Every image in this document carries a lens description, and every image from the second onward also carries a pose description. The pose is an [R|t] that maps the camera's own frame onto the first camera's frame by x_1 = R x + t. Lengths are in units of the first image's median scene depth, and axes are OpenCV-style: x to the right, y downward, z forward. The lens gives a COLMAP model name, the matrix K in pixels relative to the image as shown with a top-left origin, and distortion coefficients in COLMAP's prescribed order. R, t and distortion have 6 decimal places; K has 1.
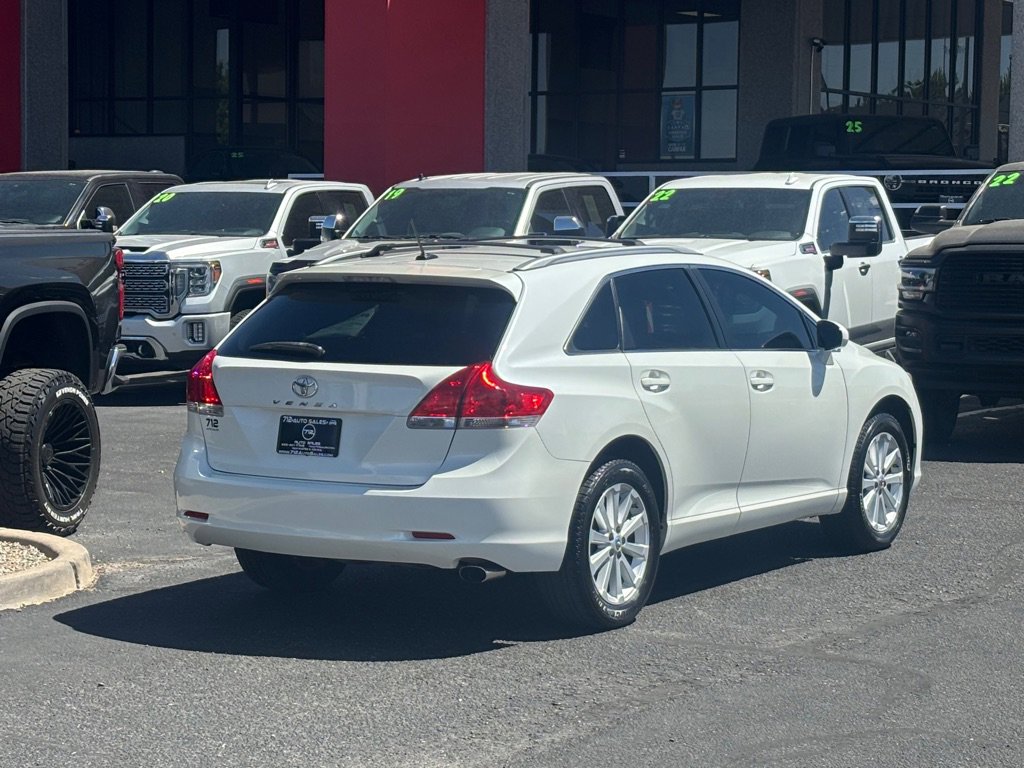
lens RADIAL K [[2301.4, 0, 512.0], [0, 2301.4, 384.0], [0, 0, 1]] dist [0.256234, -0.790097]
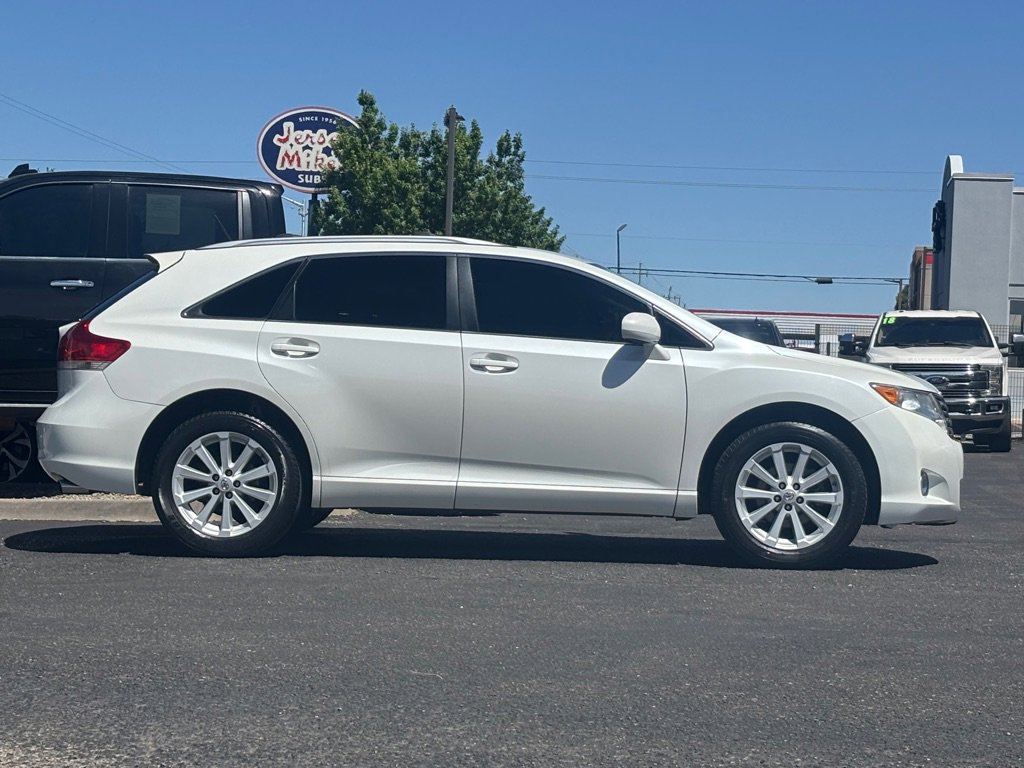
lens RADIAL K [[2303.1, 0, 530.5], [0, 2303.1, 383.0], [0, 0, 1]] dist [0.260686, -0.839037]
pose [[0.492123, 0.005457, -0.870509, 1.064213], [-0.082053, 0.995819, -0.040144, 0.049958], [0.866650, 0.091183, 0.490513, 0.530556]]
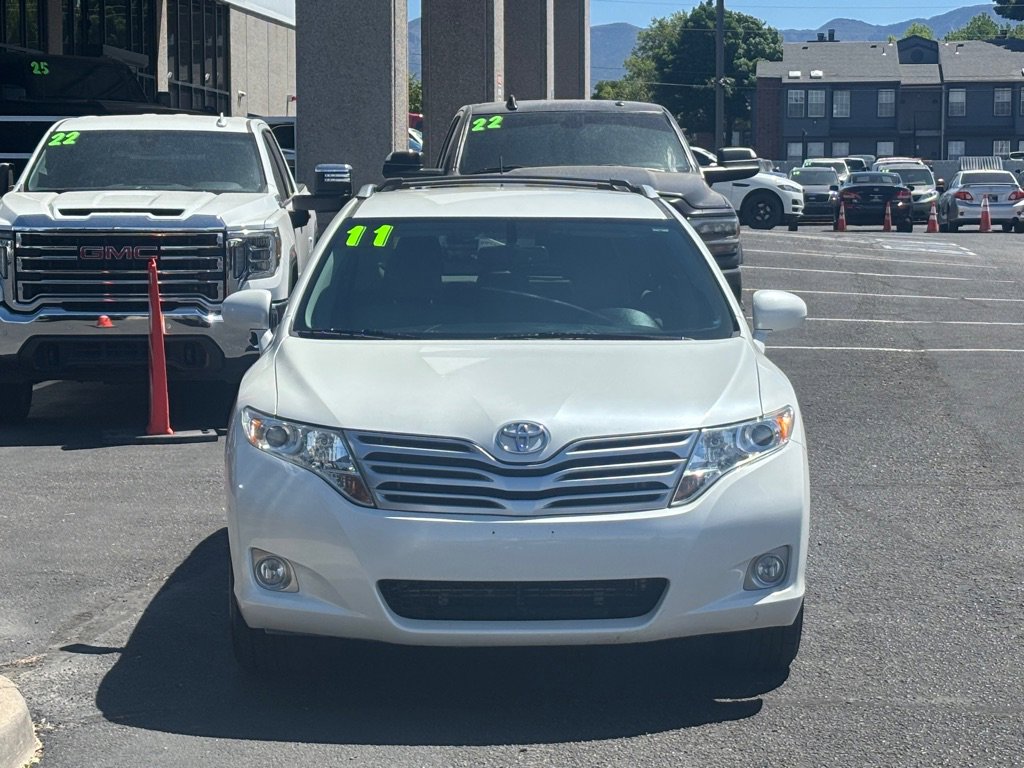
lens RADIAL K [[2309.3, 0, 561.0], [0, 2309.3, 346.3], [0, 0, 1]] dist [0.267908, -0.899028]
pose [[0.861250, -0.043903, 0.506281, -0.392466], [0.044058, 0.998961, 0.011678, -0.019578], [-0.506268, 0.012248, 0.862289, 0.381910]]
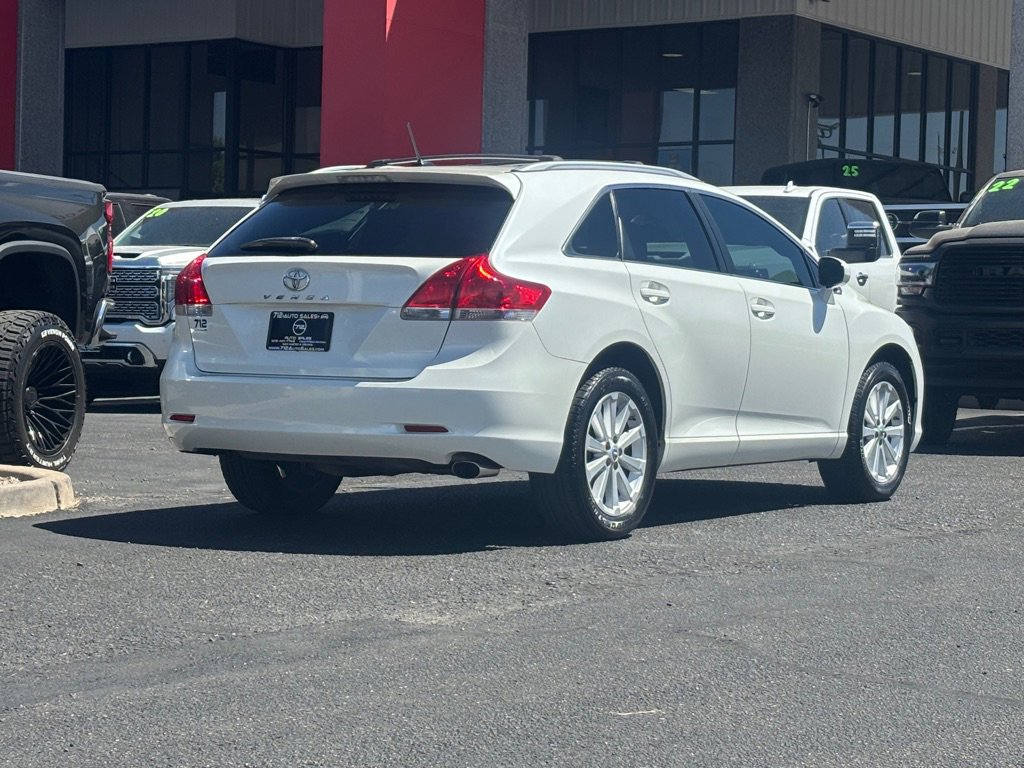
lens RADIAL K [[2303.1, 0, 530.5], [0, 2303.1, 383.0], [0, 0, 1]] dist [0.260686, -0.839037]
pose [[0.999832, 0.014509, 0.011174, -0.001015], [-0.013984, 0.998859, -0.045670, 0.079866], [-0.011824, 0.045506, 0.998894, 0.022432]]
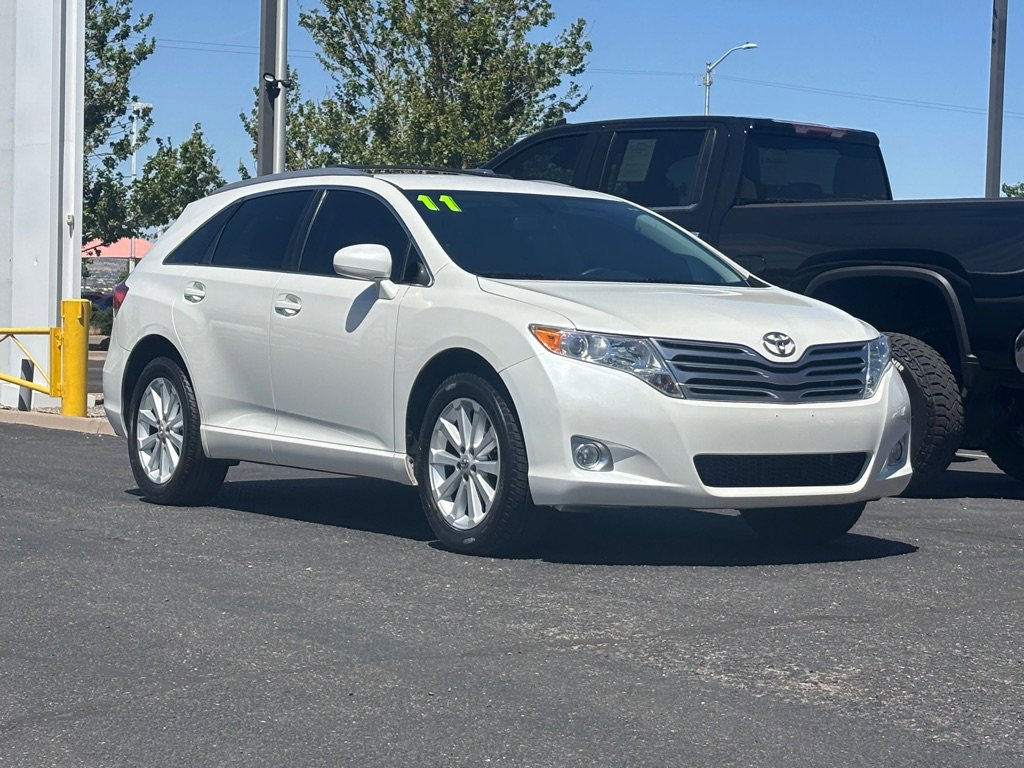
lens RADIAL K [[2301.4, 0, 512.0], [0, 2301.4, 384.0], [0, 0, 1]] dist [0.256234, -0.790097]
pose [[-0.397834, 0.010358, -0.917399, 0.975130], [-0.090204, 0.994650, 0.050348, -0.025930], [0.913012, 0.102784, -0.394771, 1.522735]]
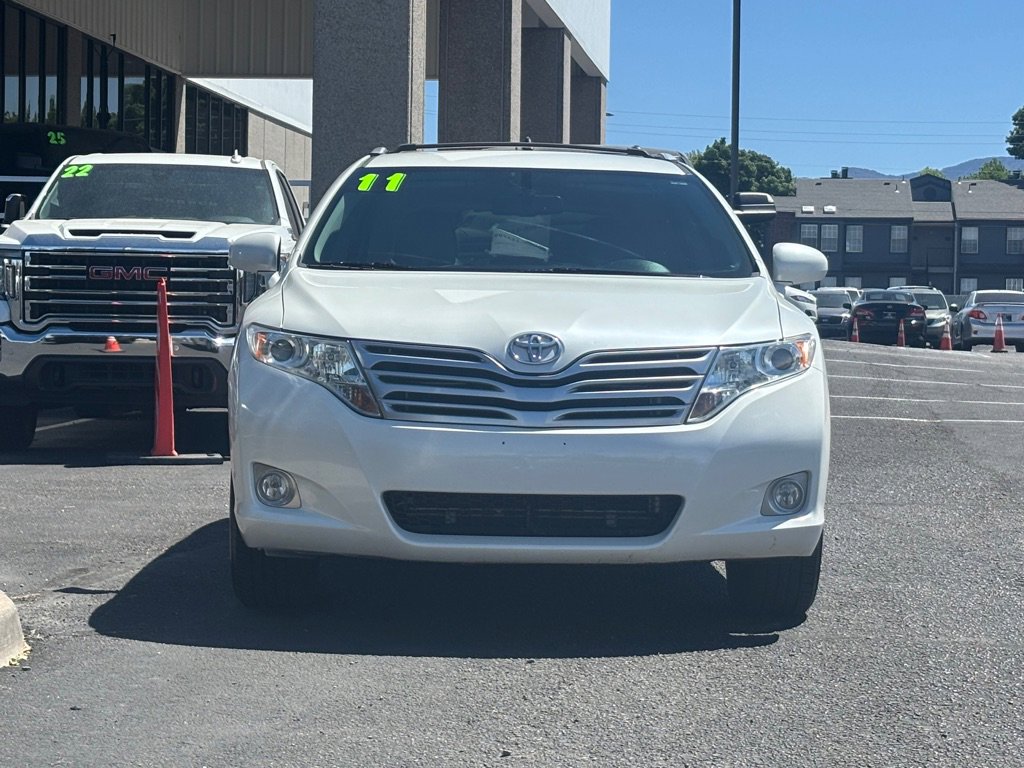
lens RADIAL K [[2309.3, 0, 561.0], [0, 2309.3, 346.3], [0, 0, 1]] dist [0.267908, -0.899028]
pose [[0.864020, 0.001000, 0.503456, -0.384587], [0.026701, 0.998500, -0.047806, 0.045272], [-0.502749, 0.054749, 0.862697, 0.401887]]
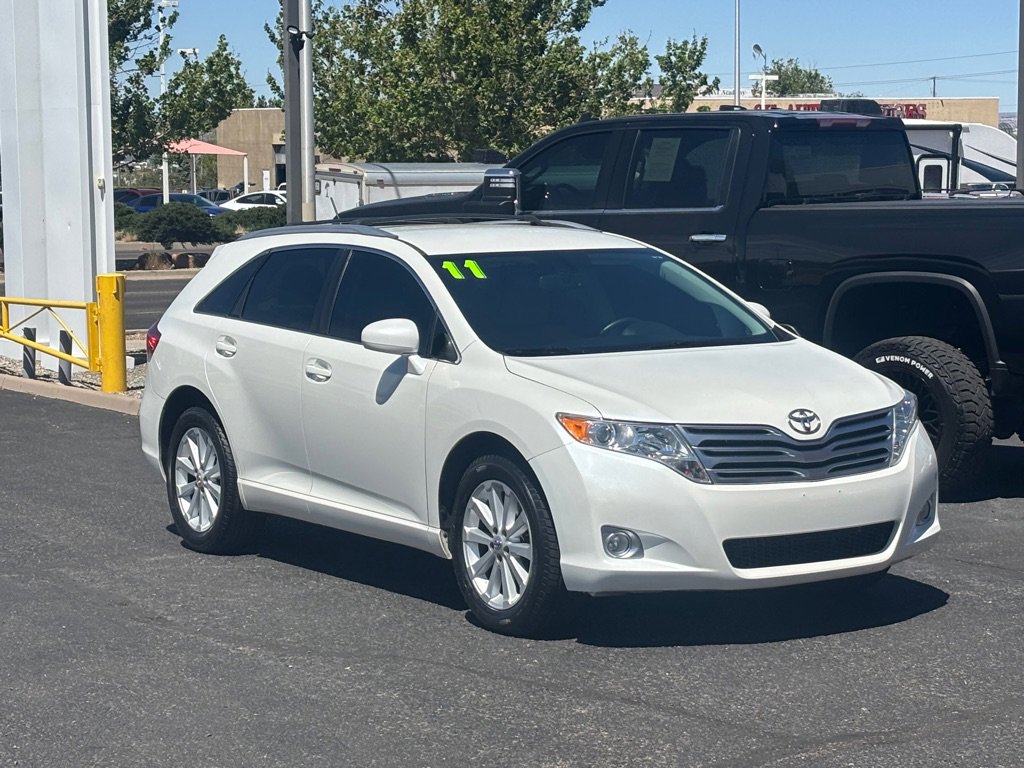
lens RADIAL K [[2303.1, 0, 530.5], [0, 2303.1, 383.0], [0, 0, 1]] dist [0.260686, -0.839037]
pose [[-0.405530, 0.080546, -0.910526, 0.979512], [-0.054707, 0.992186, 0.112135, -0.112310], [0.912443, 0.095286, -0.397955, 1.523491]]
